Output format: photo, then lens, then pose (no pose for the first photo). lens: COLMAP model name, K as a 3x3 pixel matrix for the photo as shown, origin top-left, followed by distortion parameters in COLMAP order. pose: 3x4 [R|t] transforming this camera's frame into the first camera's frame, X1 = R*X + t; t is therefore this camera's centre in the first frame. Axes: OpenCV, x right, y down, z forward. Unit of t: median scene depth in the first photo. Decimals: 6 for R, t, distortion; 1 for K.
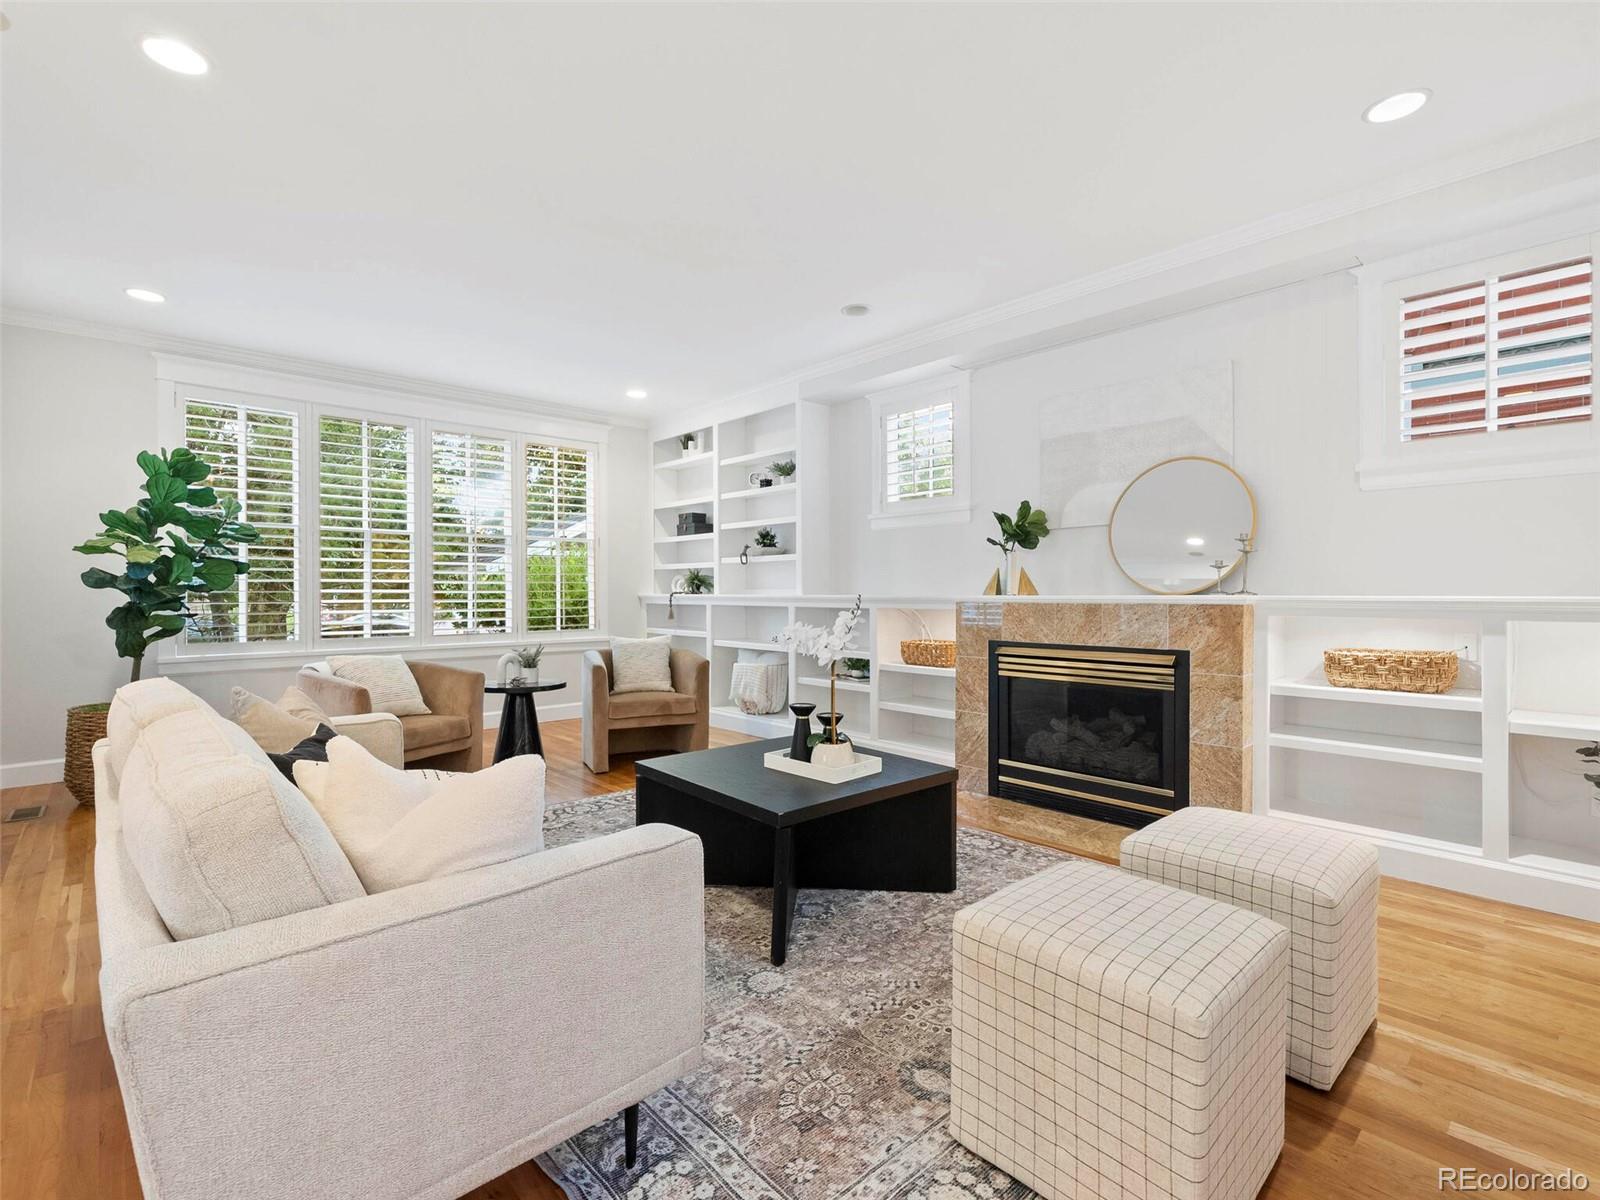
lens RADIAL K [[741.7, 0, 798.7], [0, 741.7, 596.6], [0, 0, 1]] dist [-0.002556, -0.000600]
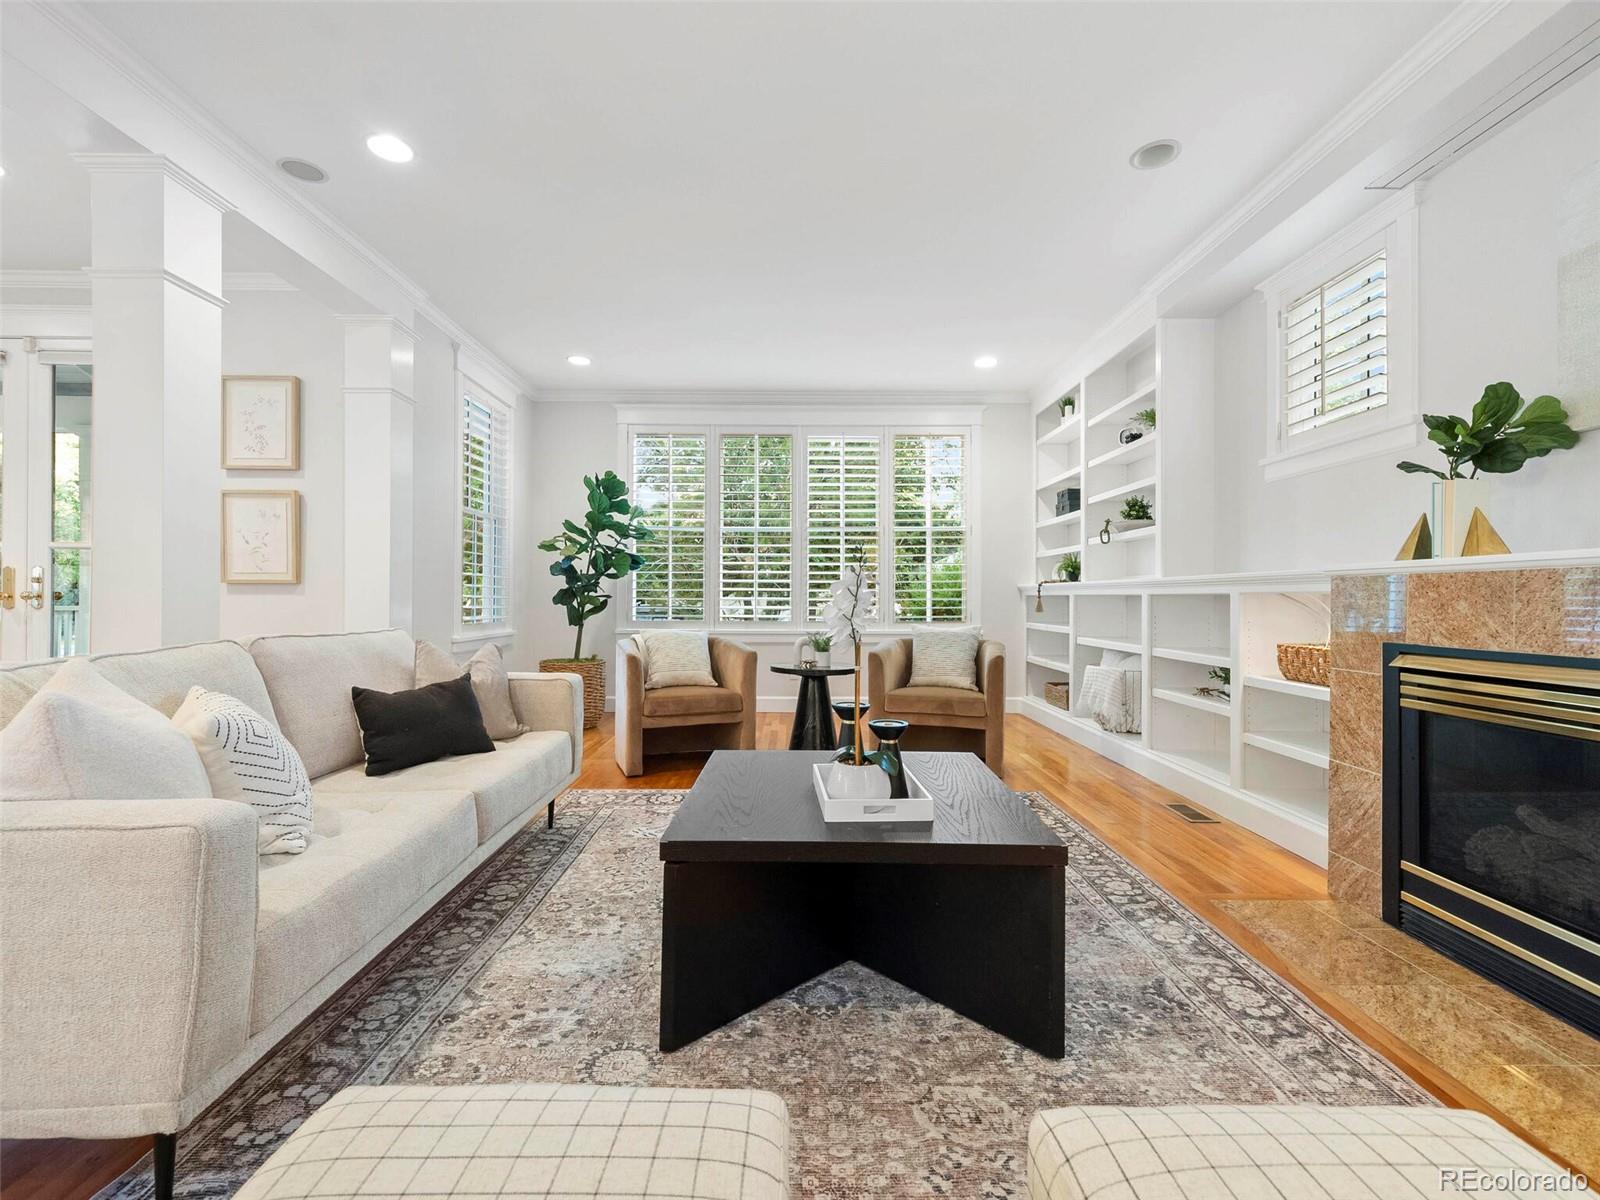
lens RADIAL K [[704.0, 0, 800.0], [0, 704.0, 600.0], [0, 0, 1]] dist [0.001739, -0.000138]
pose [[0.742441, 0.005921, -0.669885, 0.272454], [-0.008484, 0.999964, -0.000564, 0.029460], [0.669858, 0.006103, 0.742464, 0.297437]]
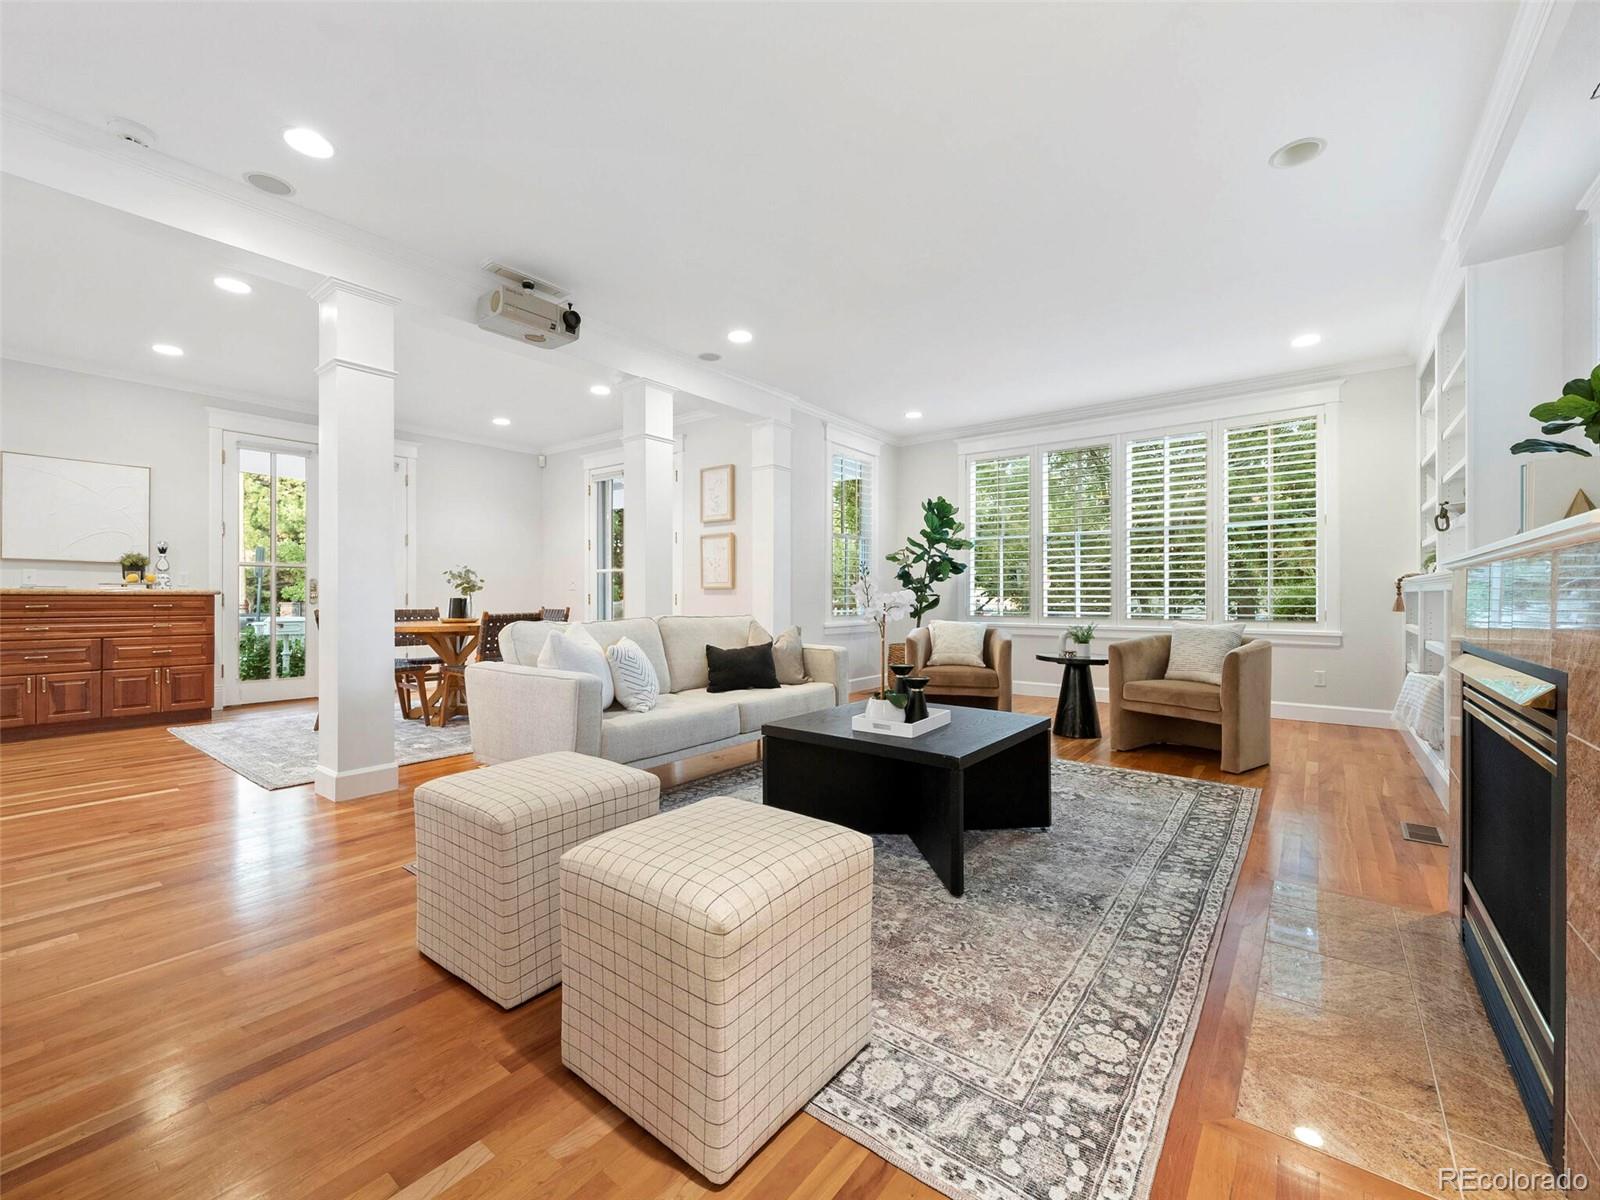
lens RADIAL K [[665.2, 0, 800.0], [0, 665.2, 600.0], [0, 0, 1]] dist [-0.000871, 0.000046]
pose [[0.166297, 0.006565, -0.986054, 0.611098], [-0.005742, 0.999967, 0.005689, 0.028936], [0.986059, 0.004716, 0.166329, 0.442341]]
